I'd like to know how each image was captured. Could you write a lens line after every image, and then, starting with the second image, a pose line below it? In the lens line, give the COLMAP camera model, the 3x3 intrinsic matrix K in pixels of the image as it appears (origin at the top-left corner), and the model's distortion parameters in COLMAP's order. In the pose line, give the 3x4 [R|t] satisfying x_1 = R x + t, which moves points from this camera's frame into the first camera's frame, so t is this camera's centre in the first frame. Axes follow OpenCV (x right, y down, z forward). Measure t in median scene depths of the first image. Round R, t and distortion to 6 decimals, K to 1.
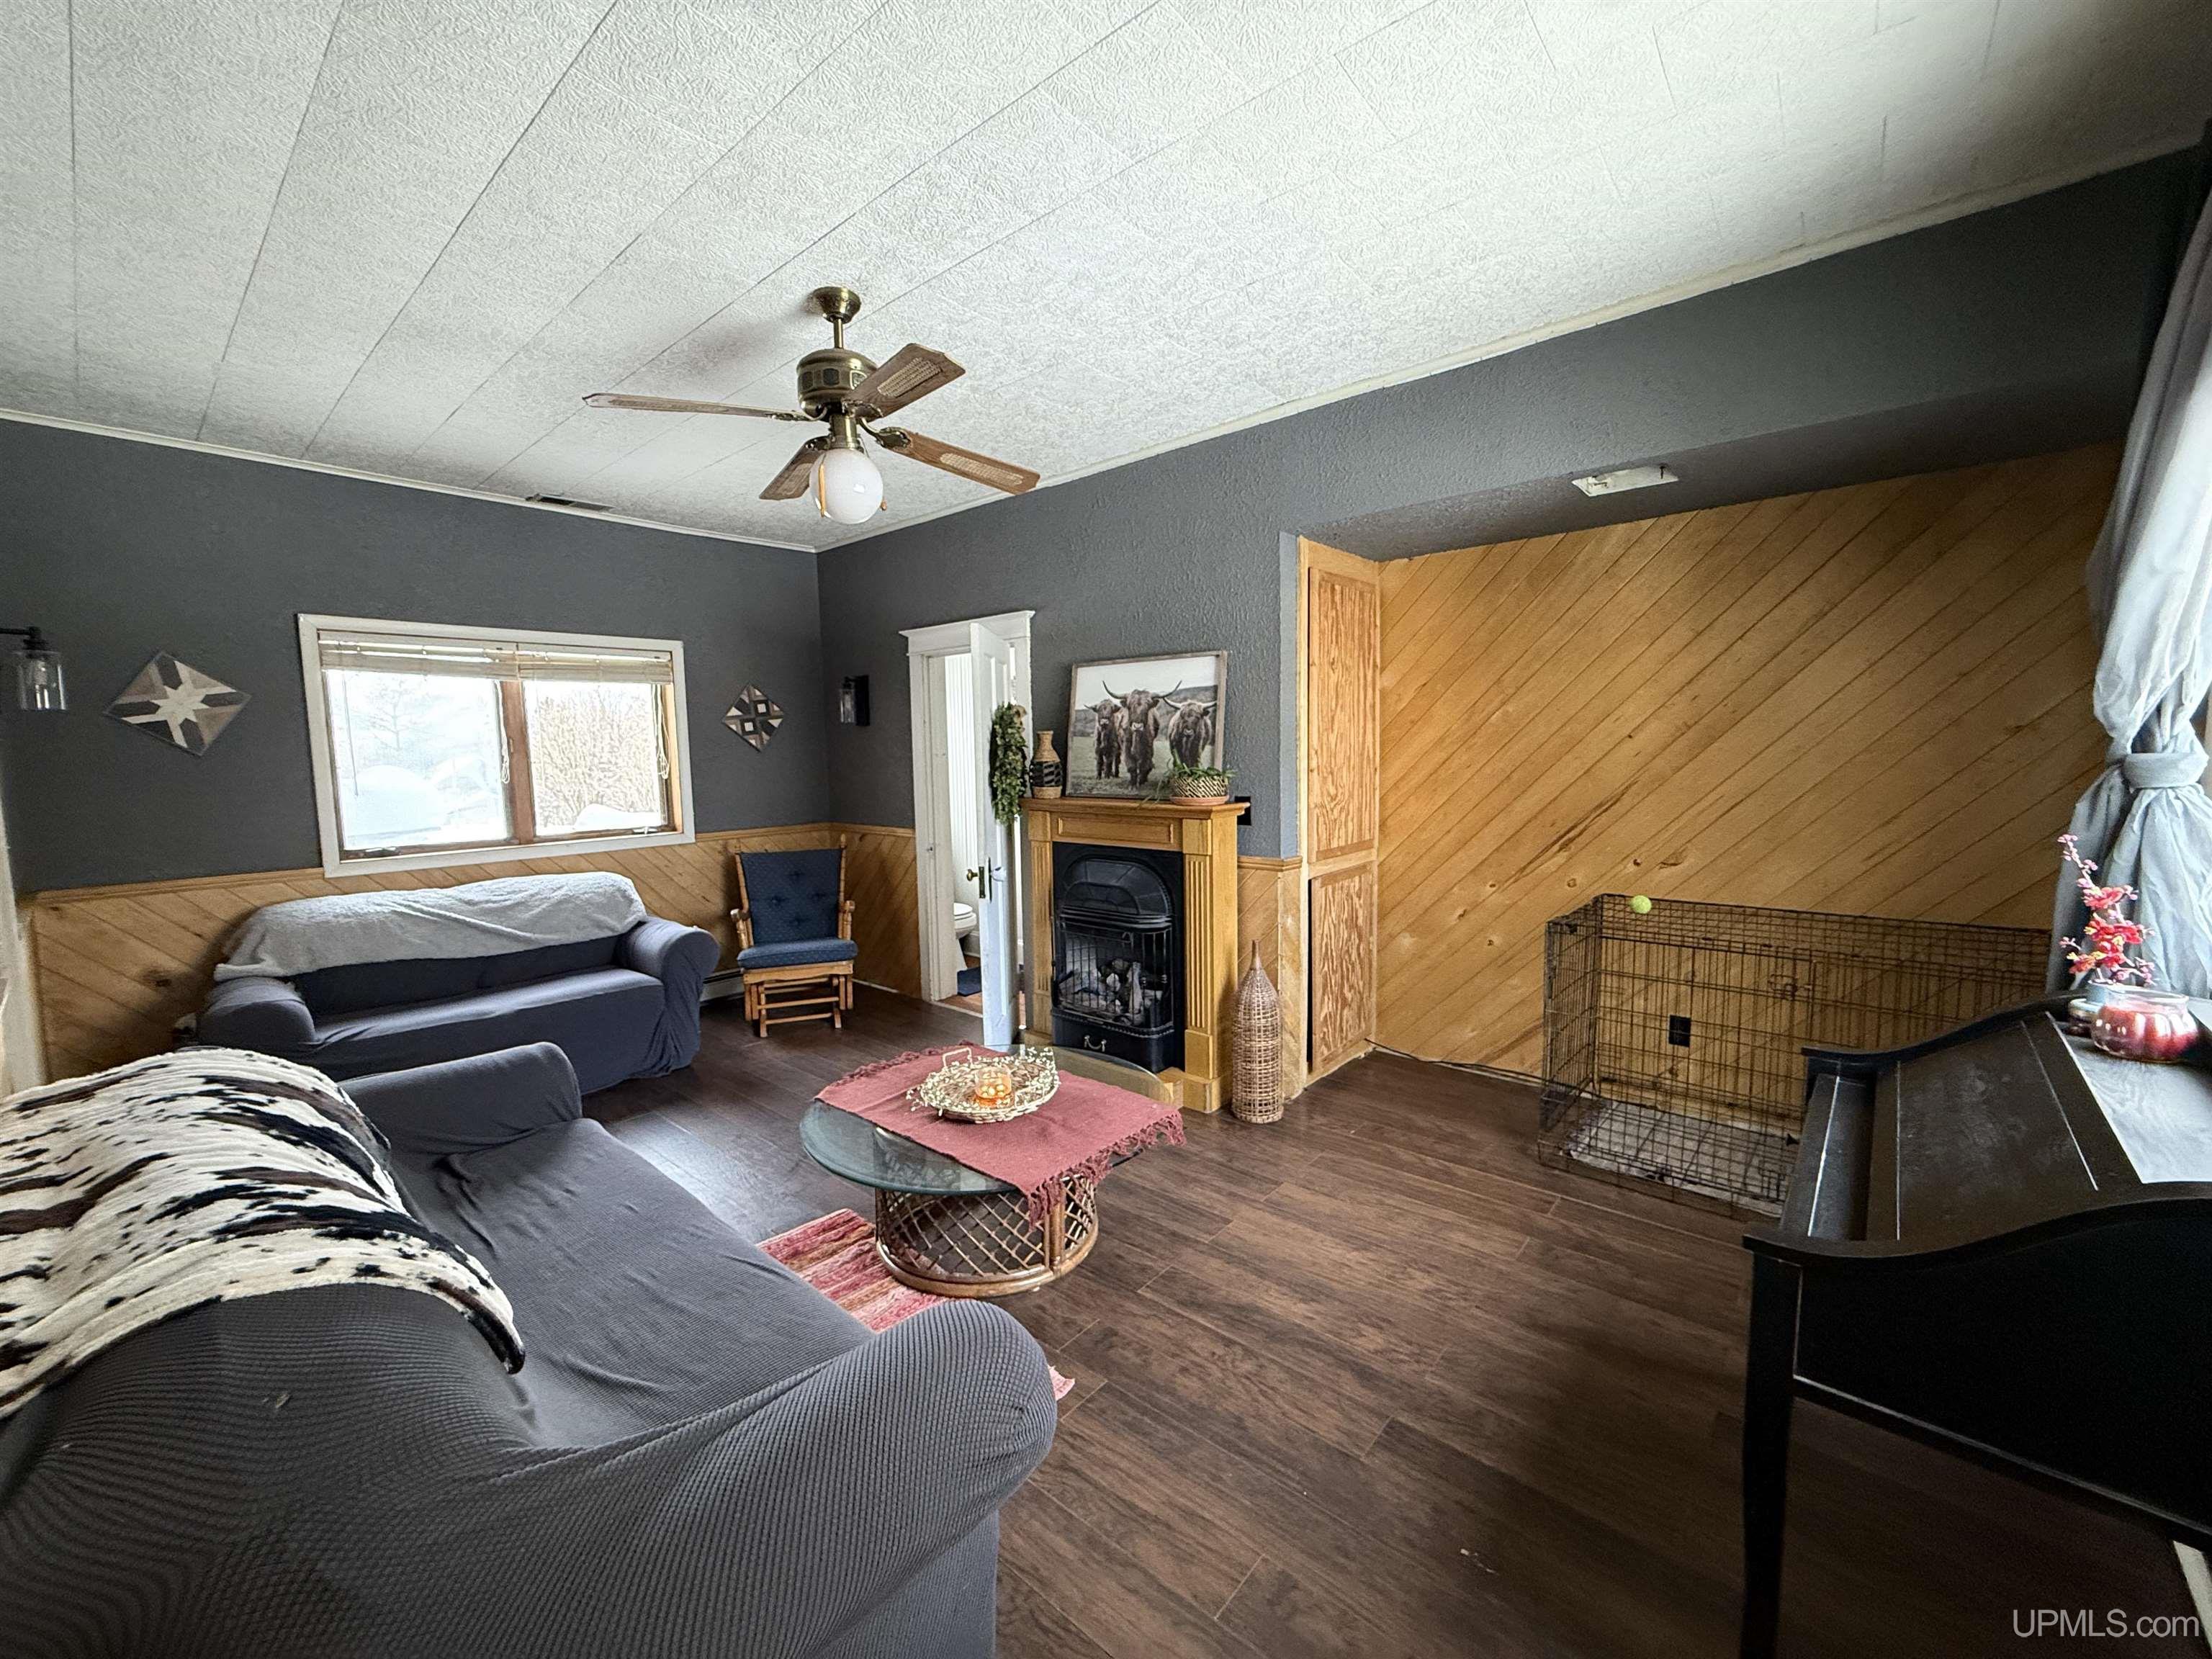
lens RADIAL K [[887.6, 0, 1097.2], [0, 887.6, 825.7], [0, 0, 1]] dist [-0.000324, -0.000087]
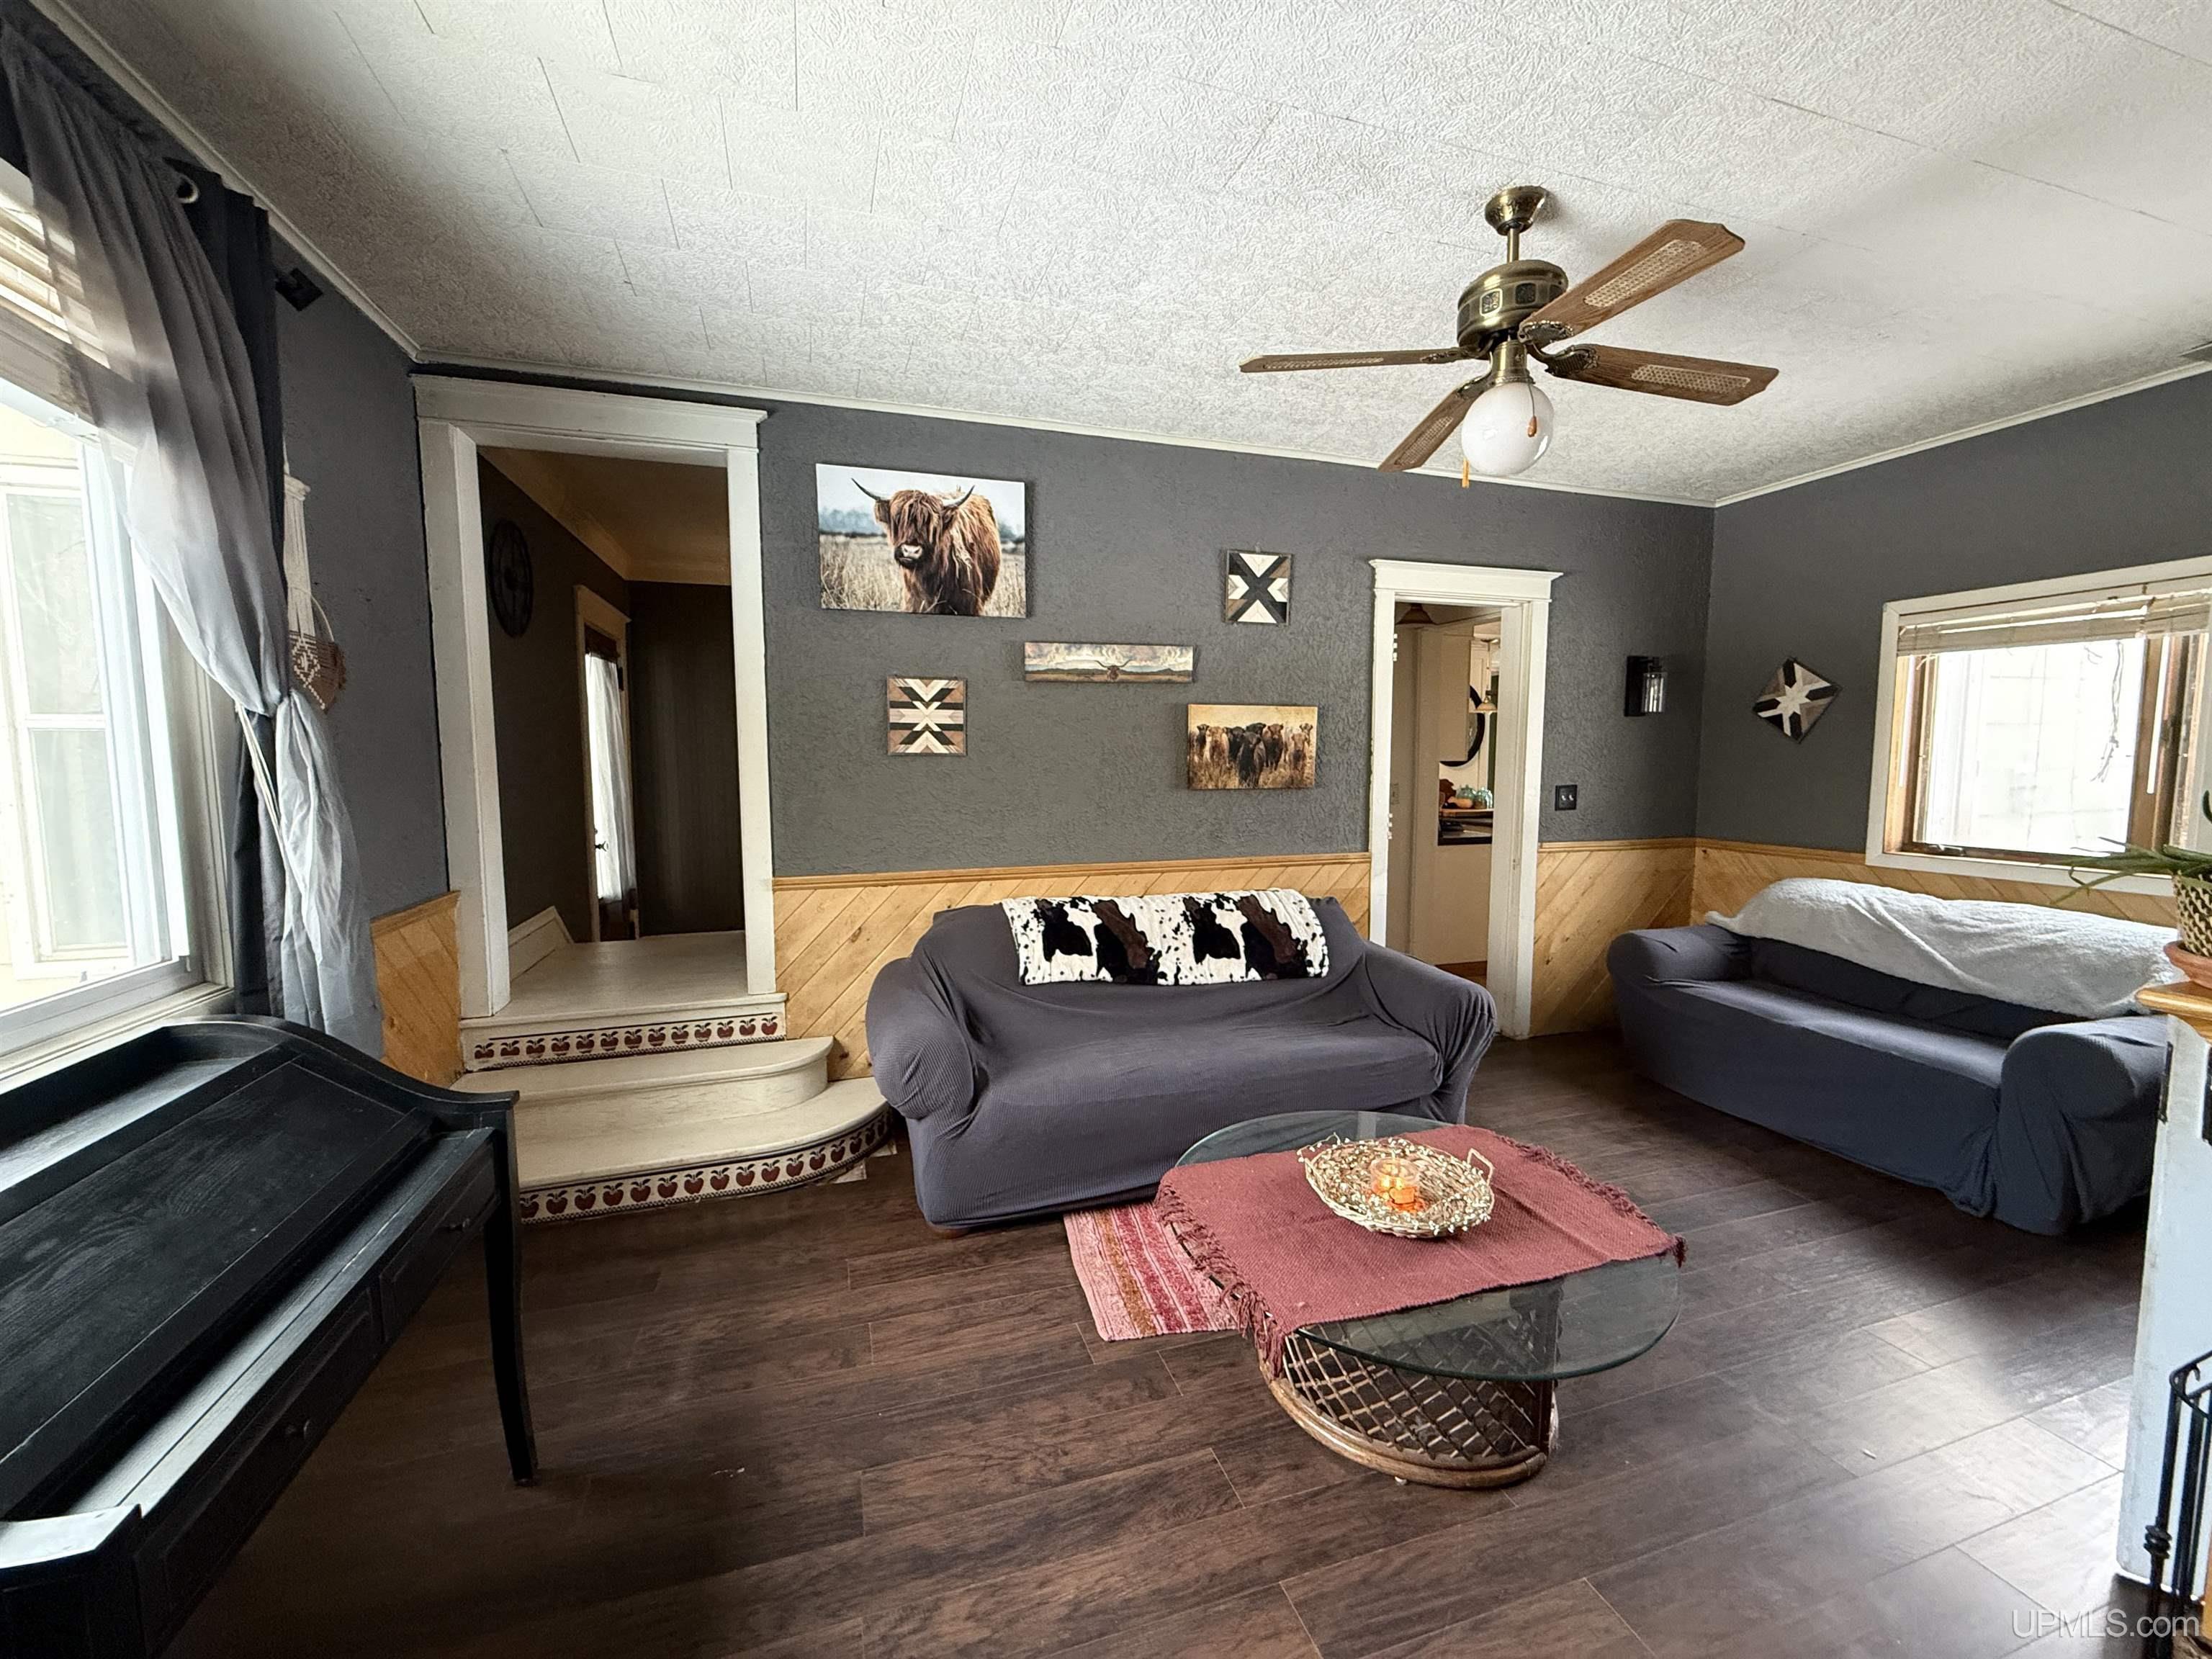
lens RADIAL K [[887.6, 0, 1106.2], [0, 887.6, 833.2], [0, 0, 1]] dist [-0.000324, -0.000087]
pose [[-0.521828, 0.097080, -0.847509, 0.730126], [-0.062584, 0.986469, 0.151532, -0.126690], [0.850752, 0.132114, -0.508692, 1.294245]]
